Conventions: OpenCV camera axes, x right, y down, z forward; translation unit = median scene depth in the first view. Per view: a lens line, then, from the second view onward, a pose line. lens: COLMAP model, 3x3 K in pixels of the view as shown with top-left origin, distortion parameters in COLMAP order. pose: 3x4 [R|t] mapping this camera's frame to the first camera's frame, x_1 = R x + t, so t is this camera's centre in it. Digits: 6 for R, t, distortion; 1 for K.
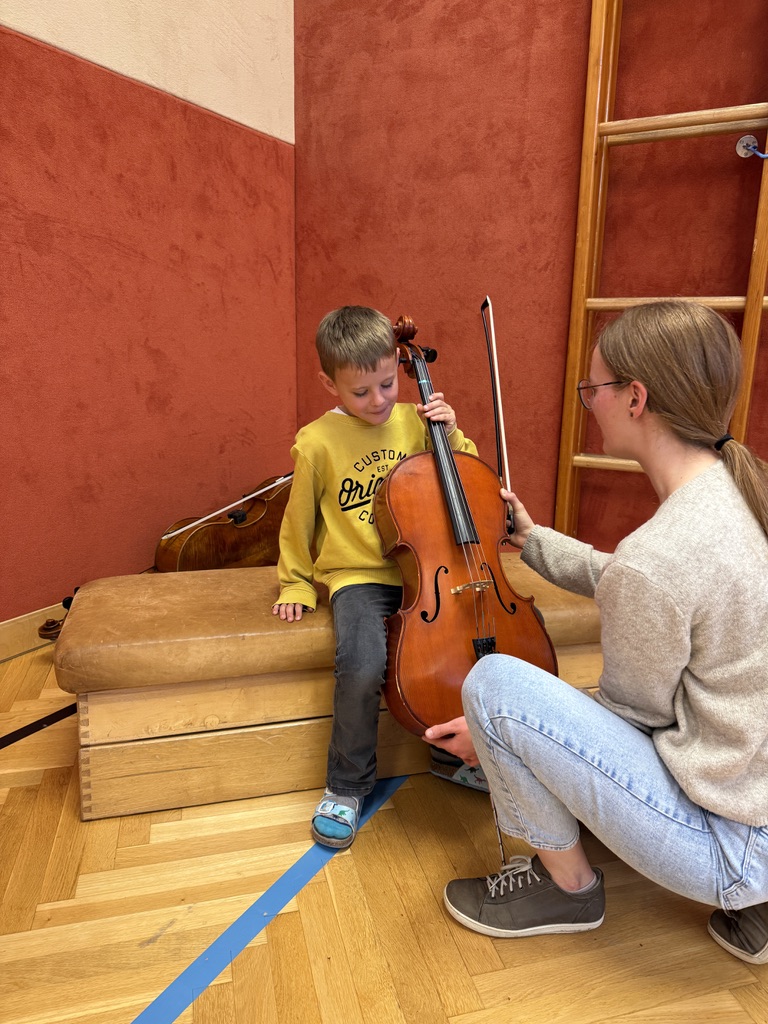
lens RADIAL K [[717.2, 0, 377.9], [0, 717.2, 504.9], [0, 0, 1]] dist [0.028723, -0.007855]
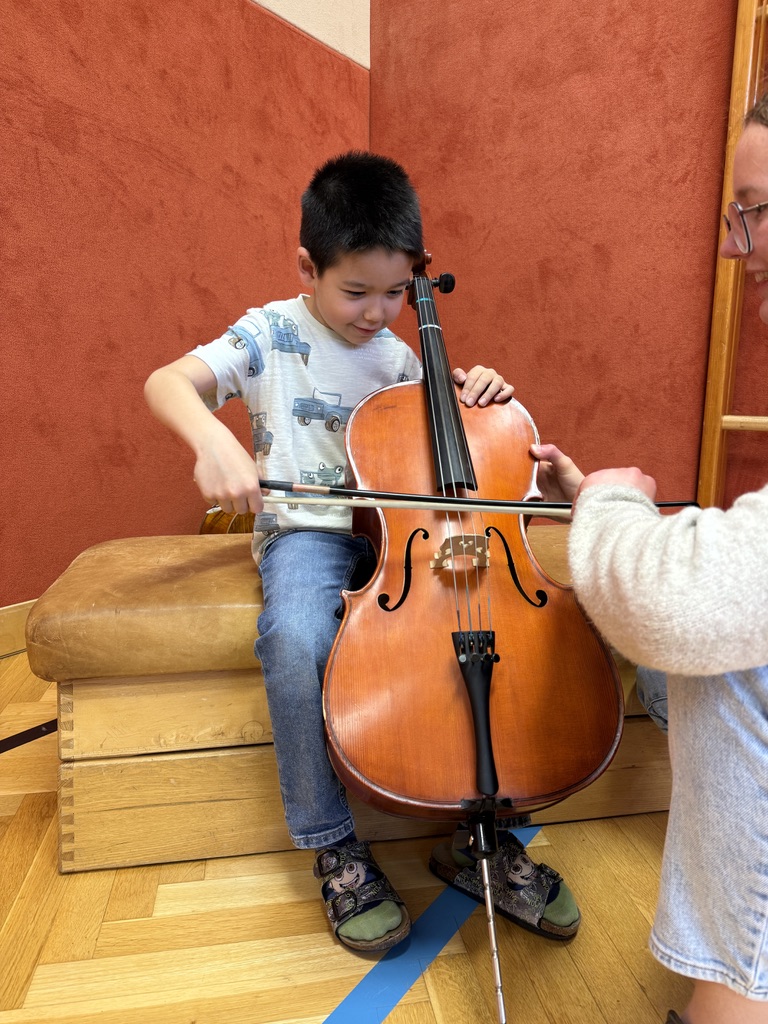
lens RADIAL K [[717.2, 0, 377.9], [0, 717.2, 504.9], [0, 0, 1]] dist [0.028723, -0.007855]
pose [[0.995881, 0.001552, -0.090661, -0.032490], [-0.005958, 0.998813, -0.048351, 0.075023], [0.090478, 0.048692, 0.994707, 0.203778]]
